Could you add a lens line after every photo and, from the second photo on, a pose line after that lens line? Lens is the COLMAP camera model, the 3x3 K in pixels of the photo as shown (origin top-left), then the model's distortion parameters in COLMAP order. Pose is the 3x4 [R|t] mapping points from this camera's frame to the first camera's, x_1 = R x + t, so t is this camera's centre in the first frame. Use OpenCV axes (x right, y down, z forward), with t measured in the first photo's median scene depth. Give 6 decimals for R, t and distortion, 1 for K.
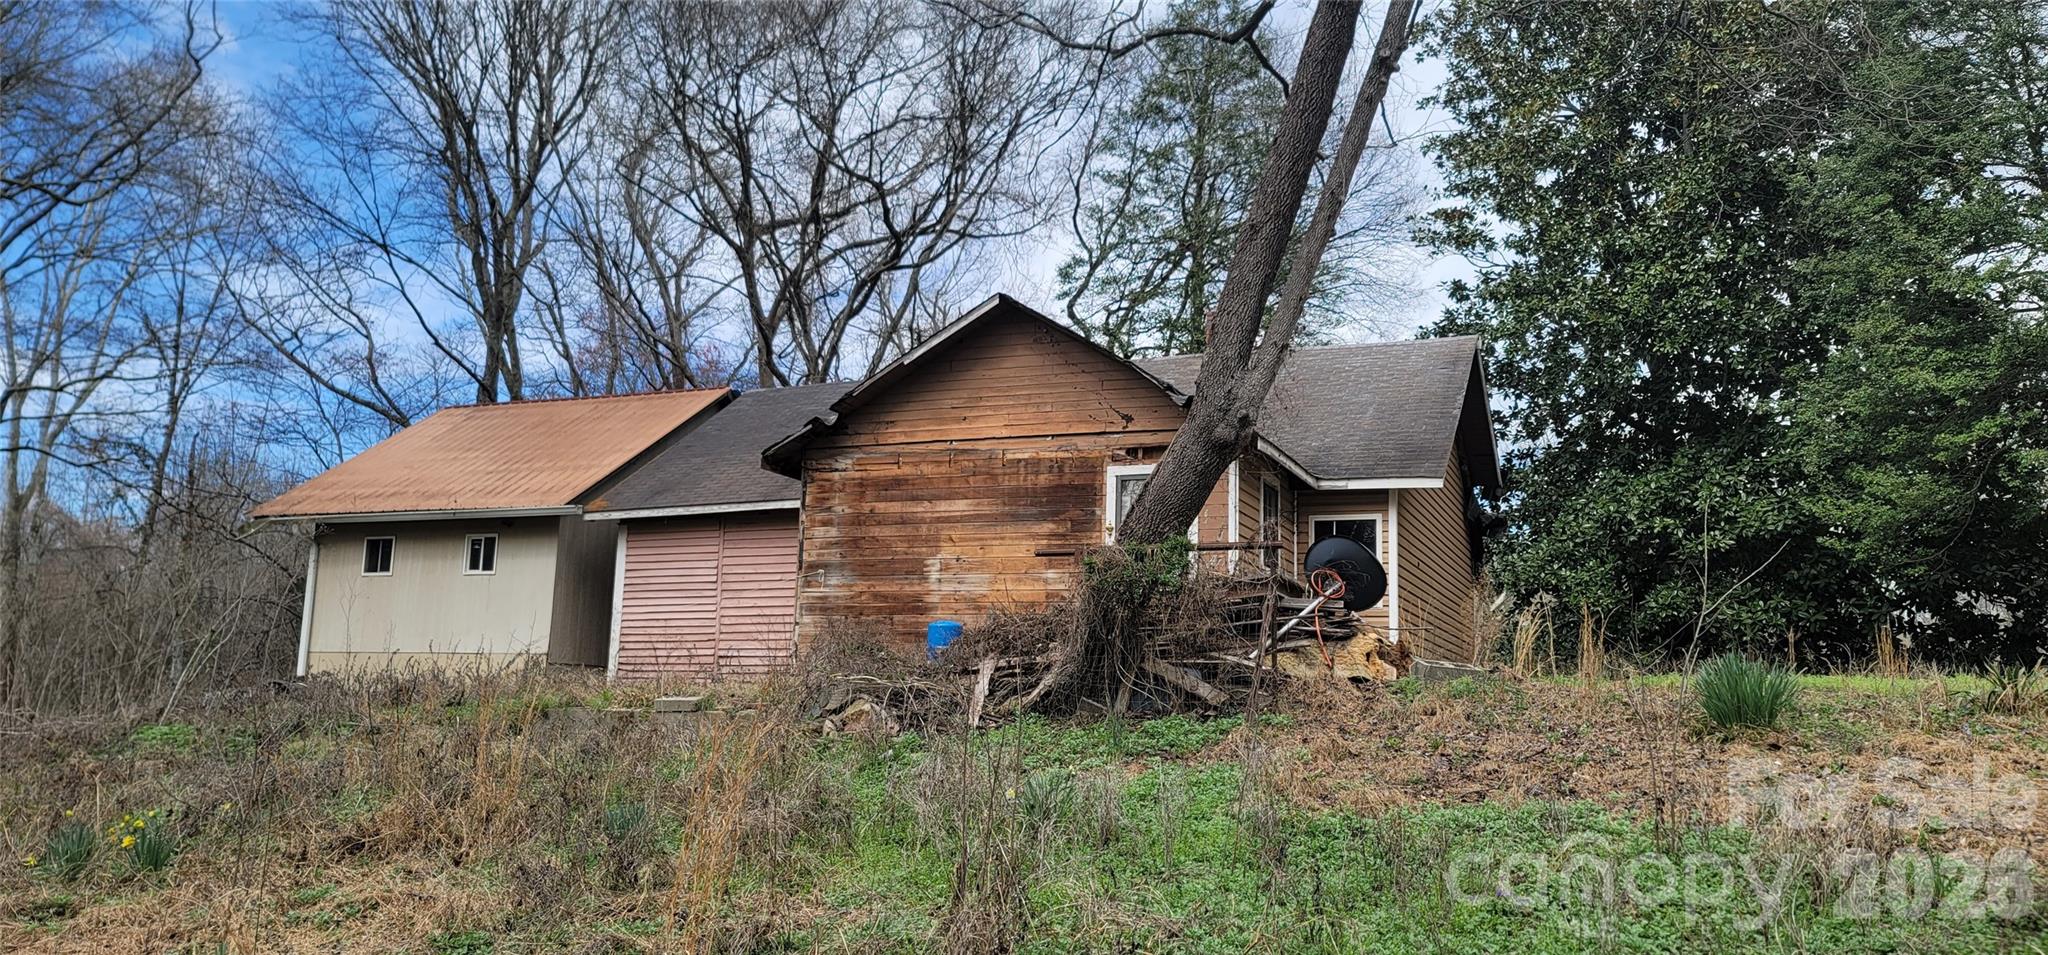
lens RADIAL K [[1515.5, 0, 1026.4], [0, 1515.5, 523.3], [0, 0, 1]] dist [0.045108, 0.001388]
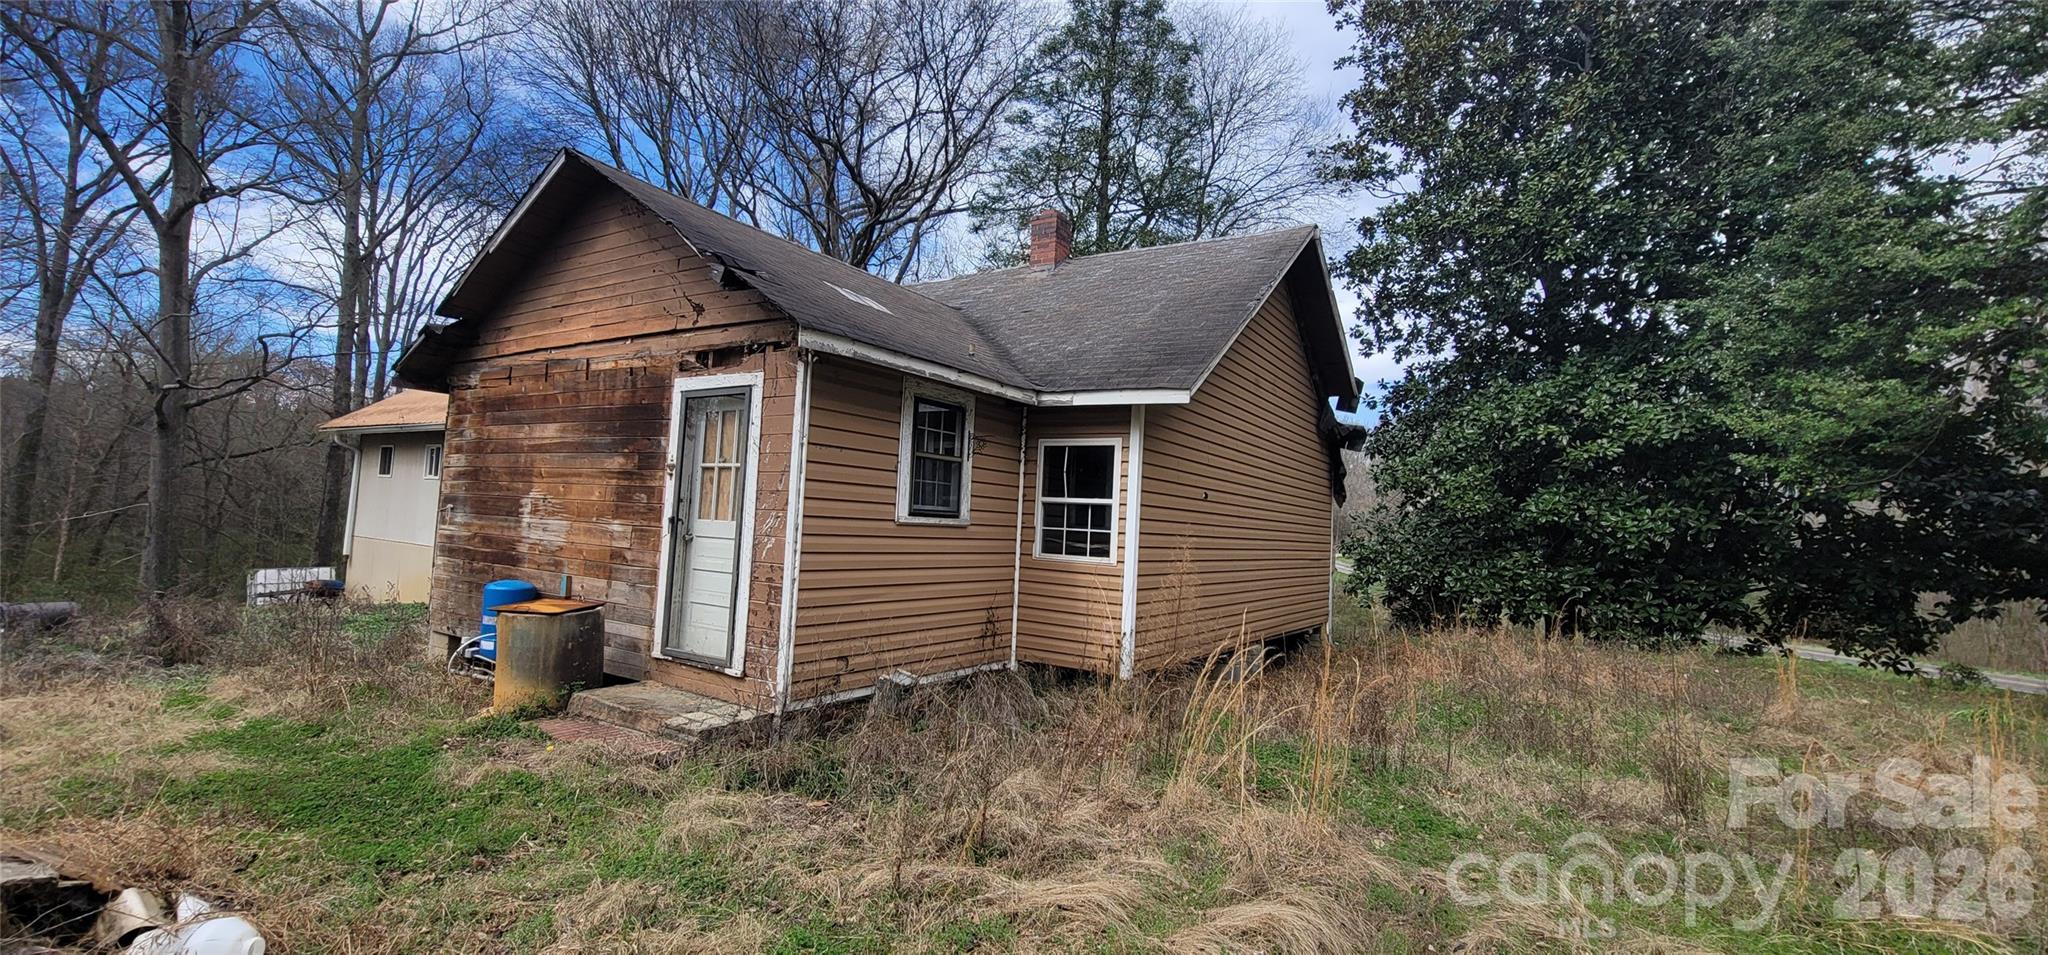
lens RADIAL K [[828.1, 0, 1008.4], [0, 828.1, 482.0], [0, 0, 1]] dist [-0.009053, -0.000372]
pose [[0.981178, 0.011440, -0.192768, 0.197714], [0.004218, 0.996736, 0.080622, -0.013706], [0.193061, -0.079917, 0.977927, 0.451414]]
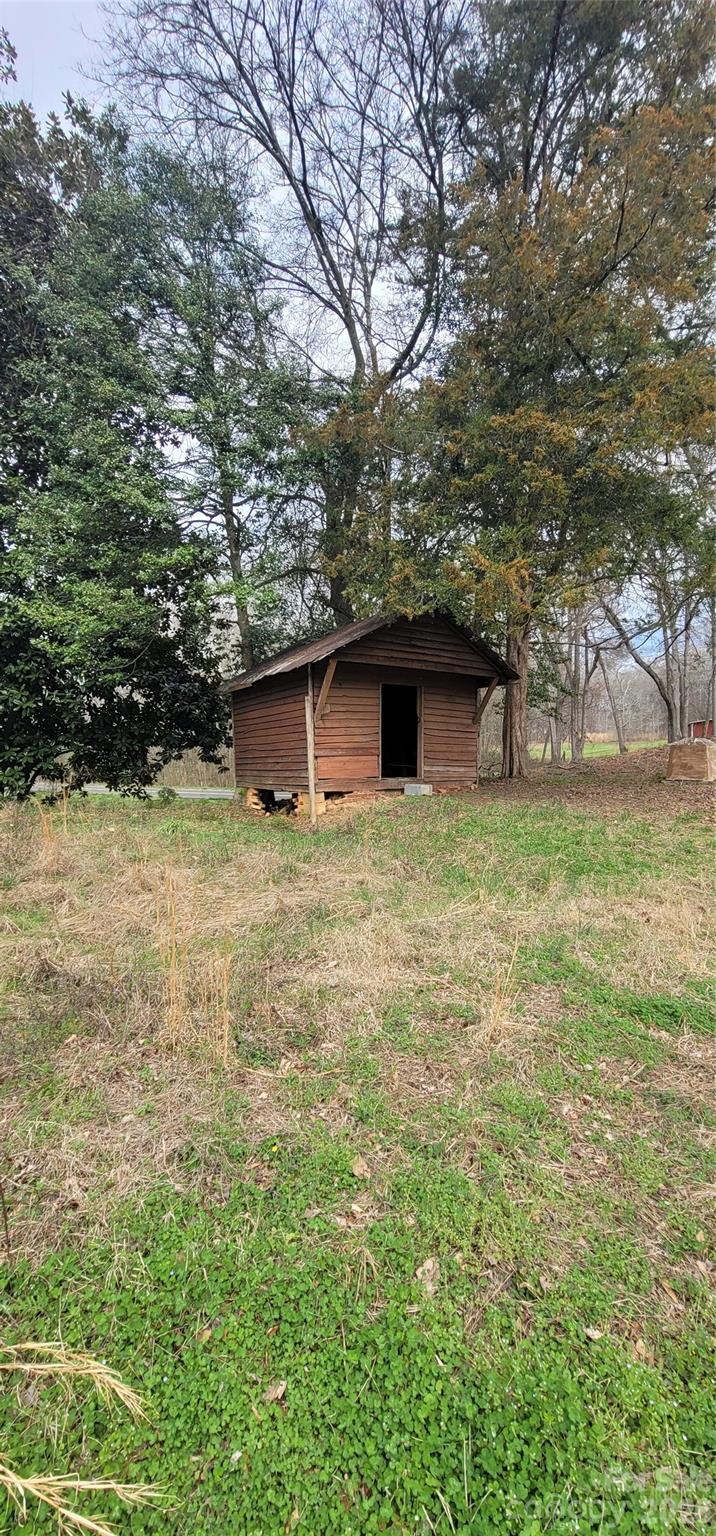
lens RADIAL K [[621.1, 0, 356.6], [0, 621.1, 748.6], [0, 0, 1]] dist [-0.009053, -0.000372]
pose [[0.575311, -0.038287, 0.817038, 0.291193], [-0.105590, 0.987069, 0.120605, 0.008344], [-0.811091, -0.155656, 0.563829, 0.561302]]
